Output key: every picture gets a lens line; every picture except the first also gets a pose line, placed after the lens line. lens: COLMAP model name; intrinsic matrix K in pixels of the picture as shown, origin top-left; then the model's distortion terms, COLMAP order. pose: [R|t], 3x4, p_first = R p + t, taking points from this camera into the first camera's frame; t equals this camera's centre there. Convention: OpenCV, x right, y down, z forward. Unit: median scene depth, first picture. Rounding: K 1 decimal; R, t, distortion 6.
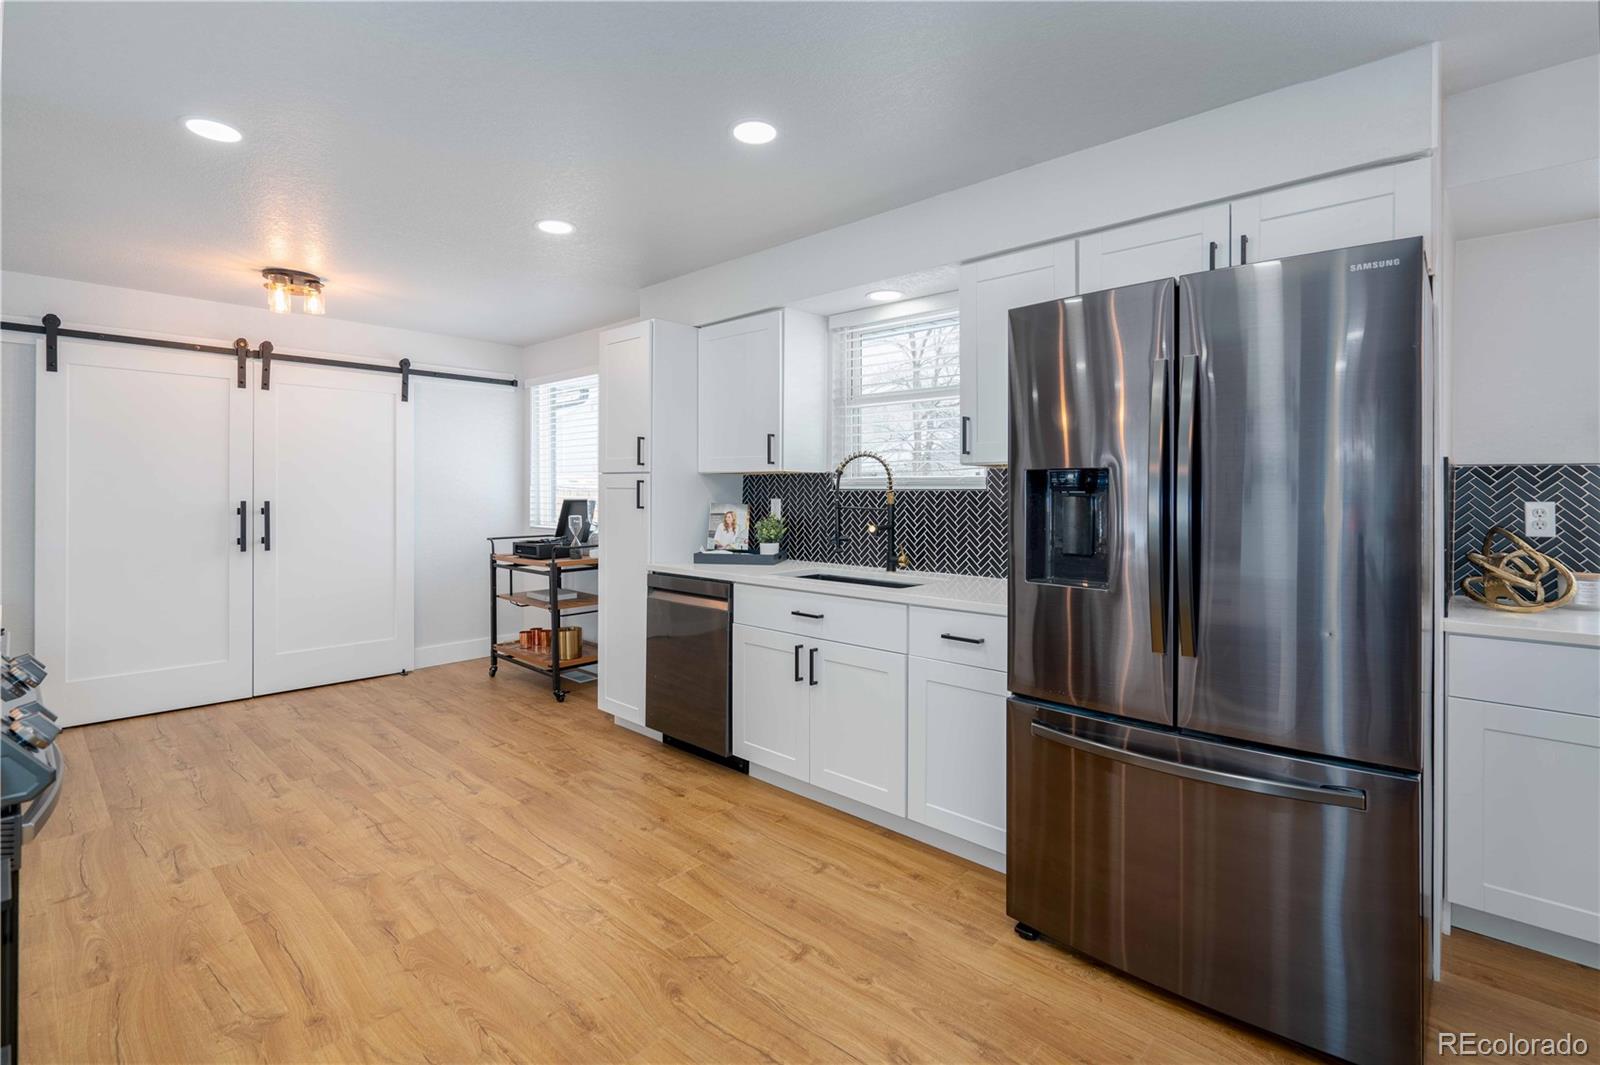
lens RADIAL K [[744.2, 0, 799.5], [0, 744.2, 494.3], [0, 0, 1]] dist [-0.001906, -0.000015]
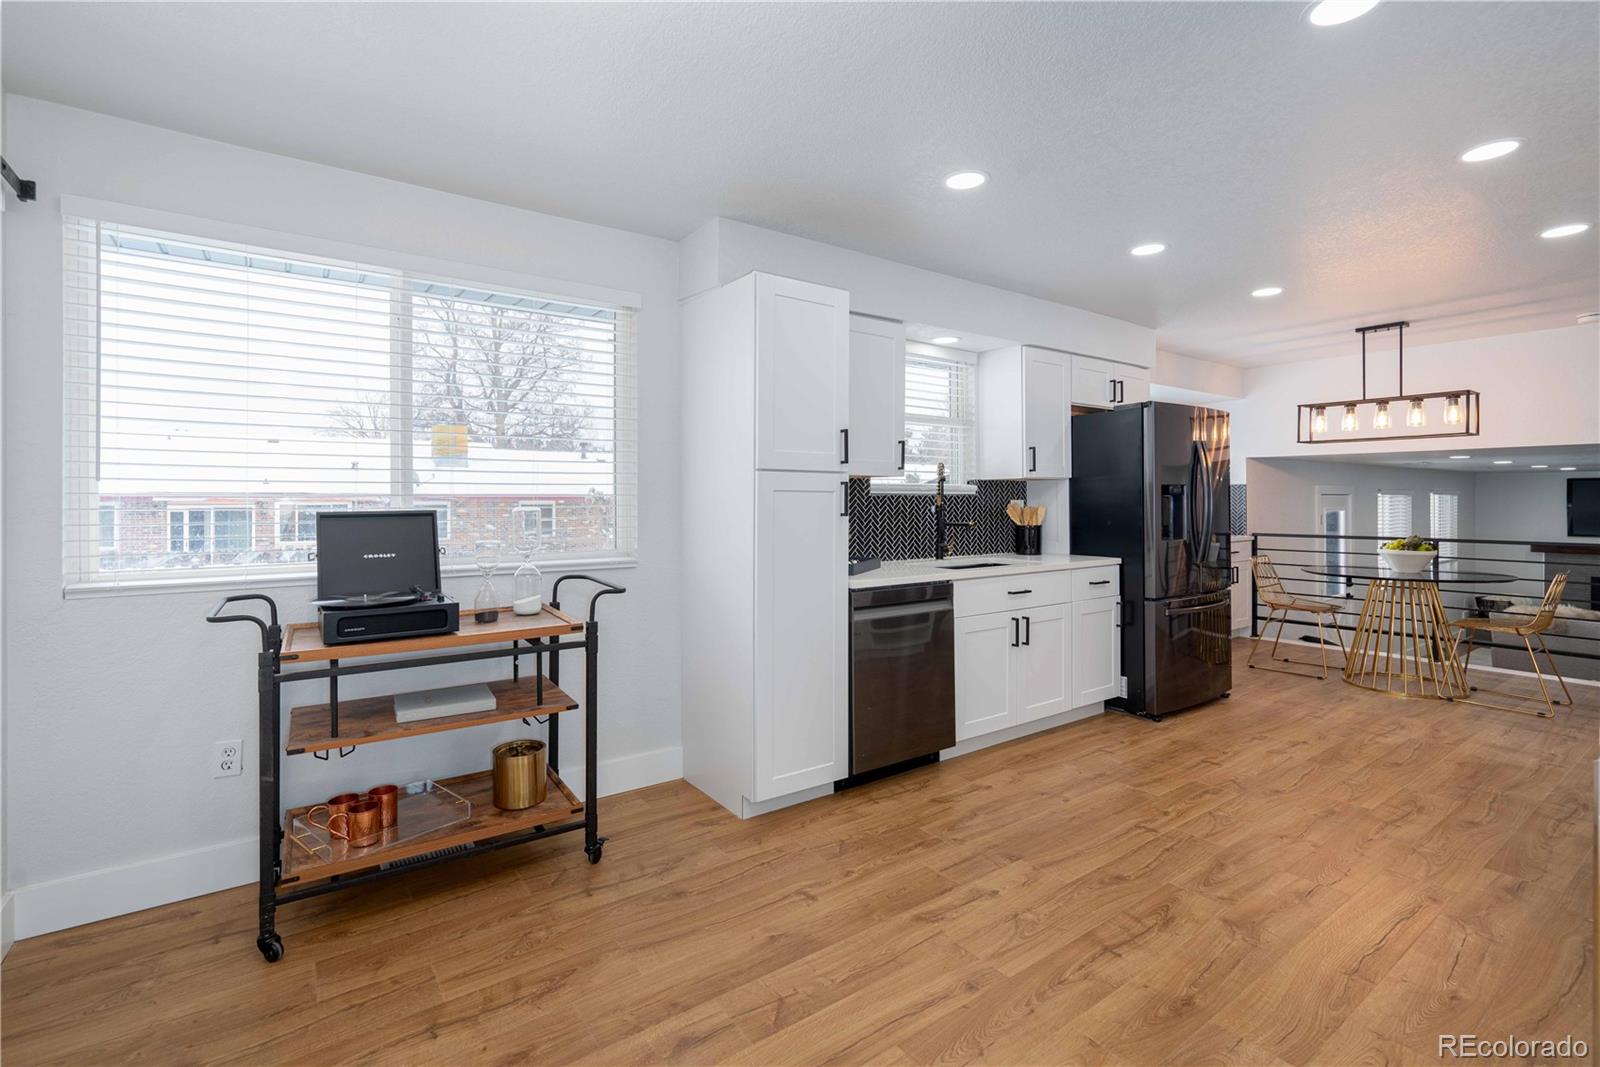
lens RADIAL K [[744.2, 0, 799.5], [0, 744.2, 495.3], [0, 0, 1]] dist [-0.001906, -0.000015]
pose [[0.185295, 0.003446, 0.982677, -1.326418], [0.004320, 0.999981, -0.004322, -0.000051], [-0.982673, 0.005046, 0.185277, 1.145343]]
